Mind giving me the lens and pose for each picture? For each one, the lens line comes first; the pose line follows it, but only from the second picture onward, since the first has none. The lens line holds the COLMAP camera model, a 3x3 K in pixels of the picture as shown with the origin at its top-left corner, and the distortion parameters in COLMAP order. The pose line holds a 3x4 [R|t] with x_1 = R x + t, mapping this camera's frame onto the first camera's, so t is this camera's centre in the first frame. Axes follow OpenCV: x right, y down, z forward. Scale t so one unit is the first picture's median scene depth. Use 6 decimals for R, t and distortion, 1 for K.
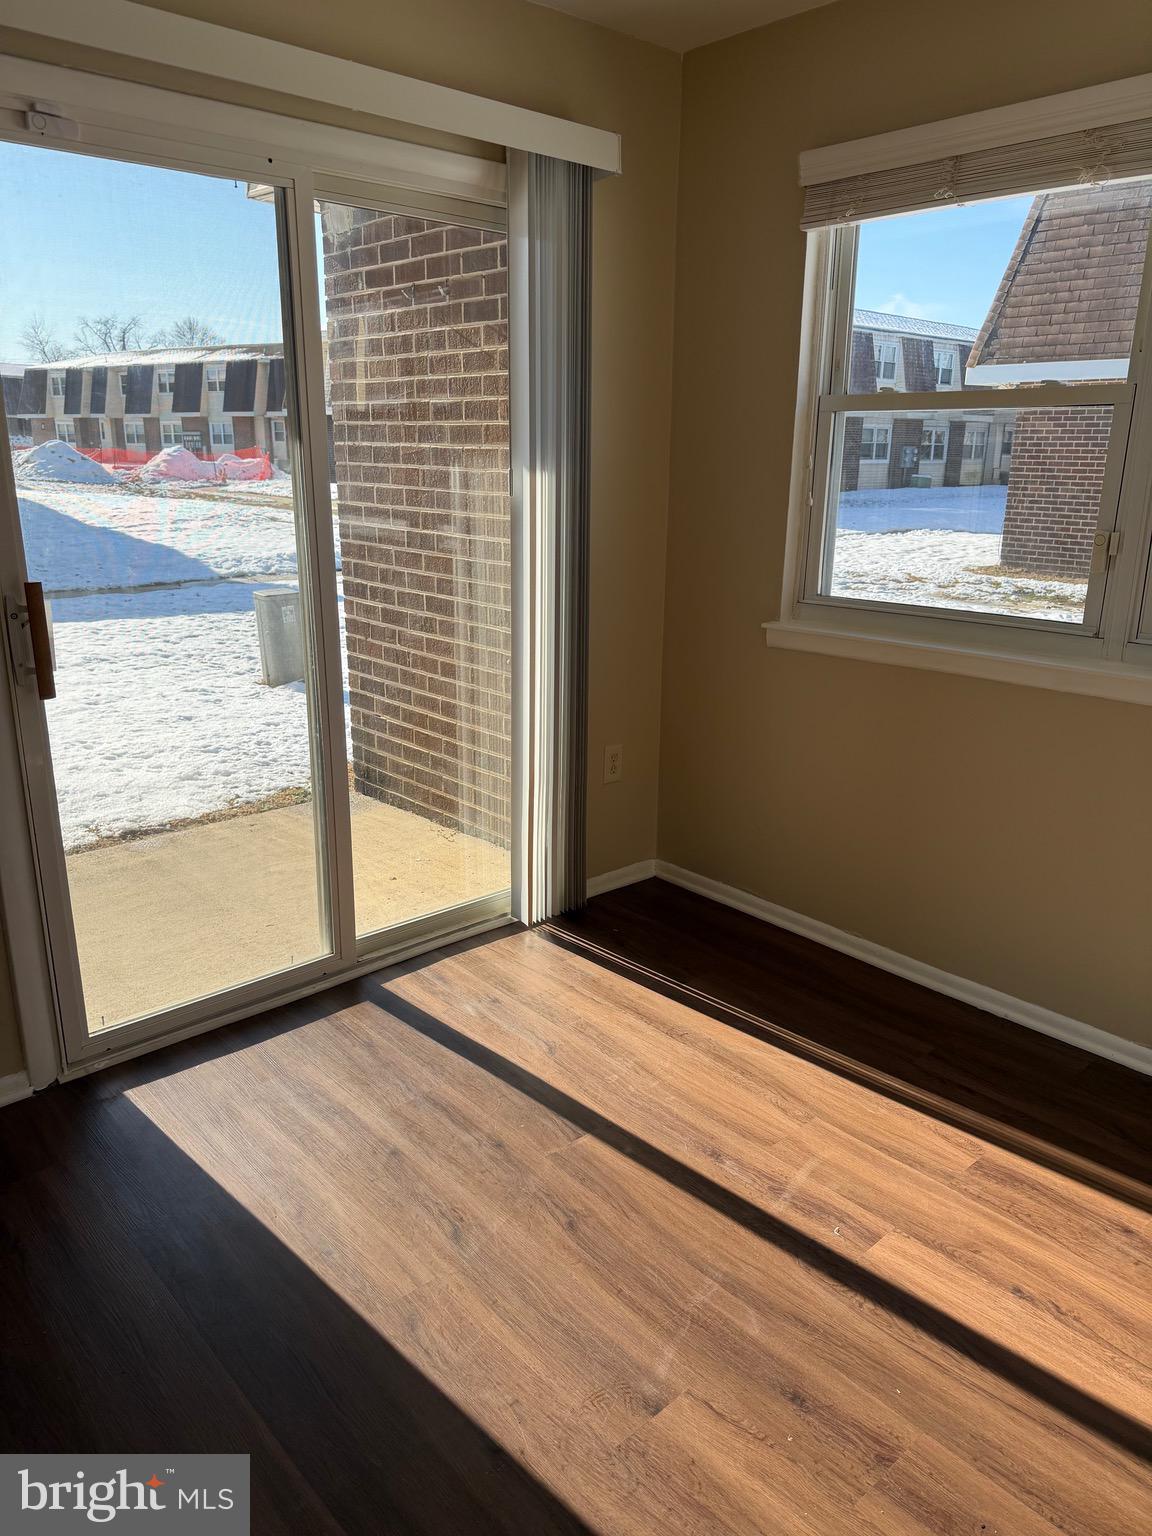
lens RADIAL K [[1090.3, 0, 576.0], [0, 1090.3, 768.0], [0, 0, 1]] dist [0.006565, -0.043497]
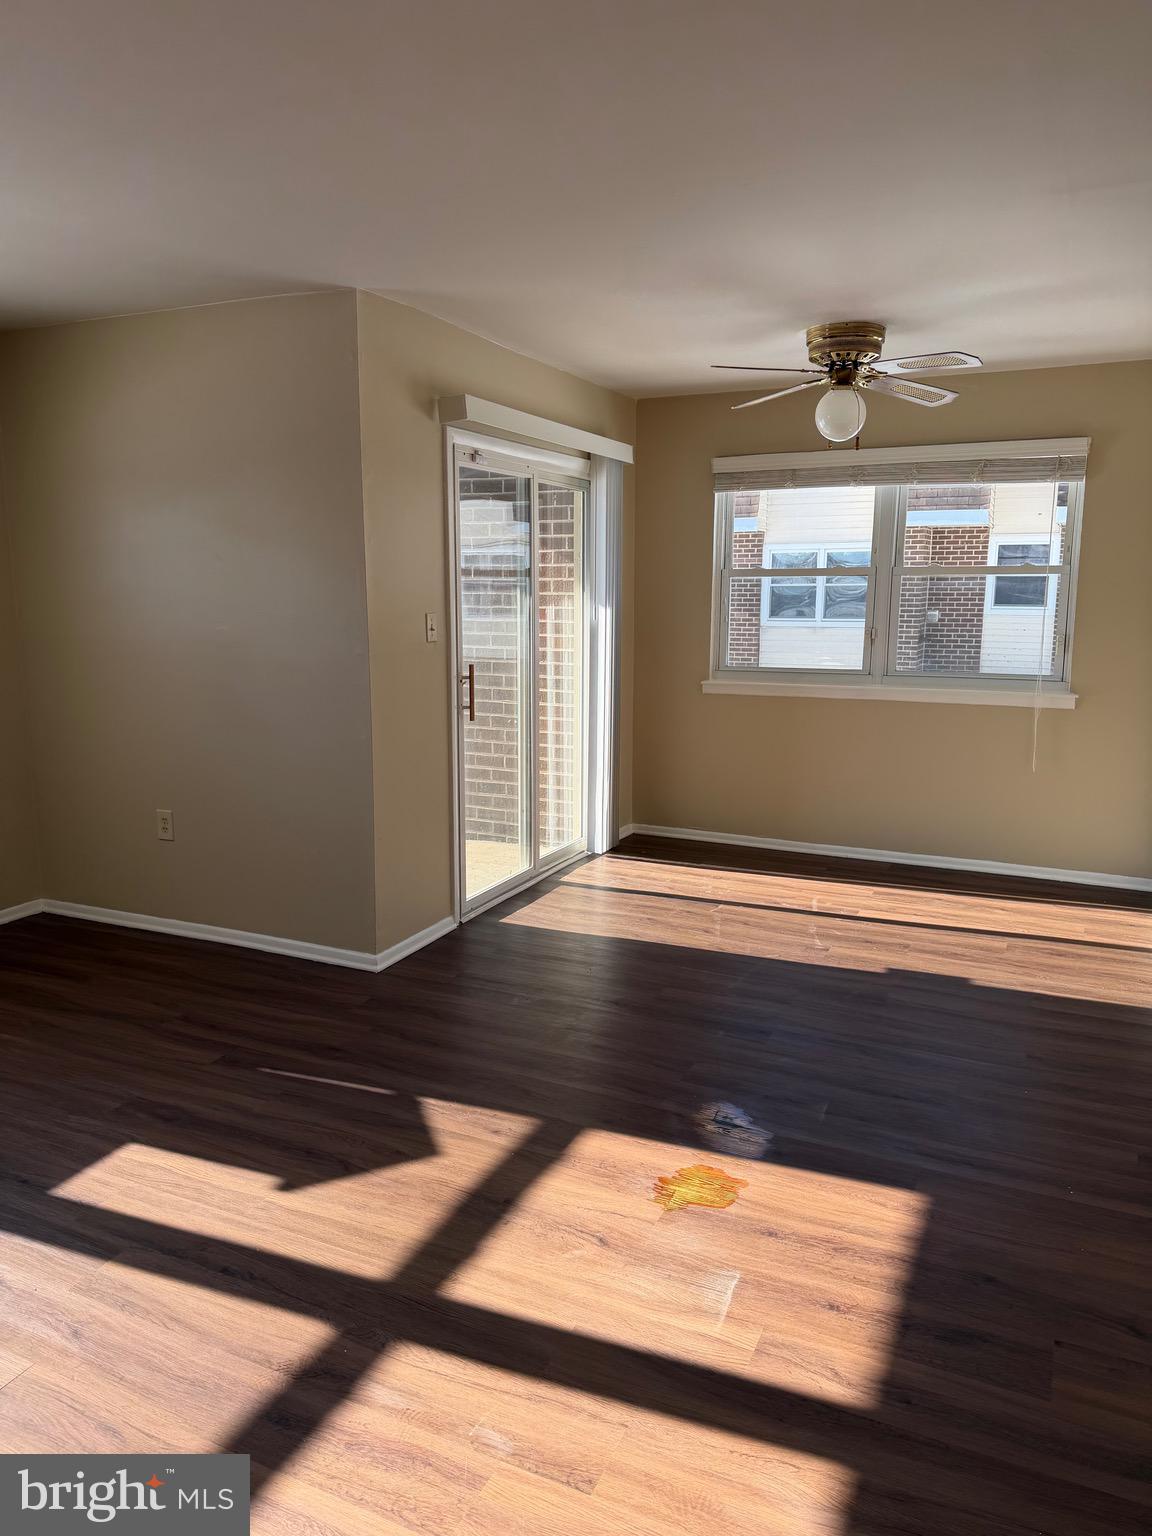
lens RADIAL K [[1065.0, 0, 576.0], [0, 1065.0, 768.0], [0, 0, 1]] dist [0.003848, 0.000040]
pose [[0.925503, -0.073237, 0.371592, -0.884911], [0.115805, 0.988858, -0.093534, 0.200193], [-0.360602, 0.129598, 0.923672, -0.768093]]
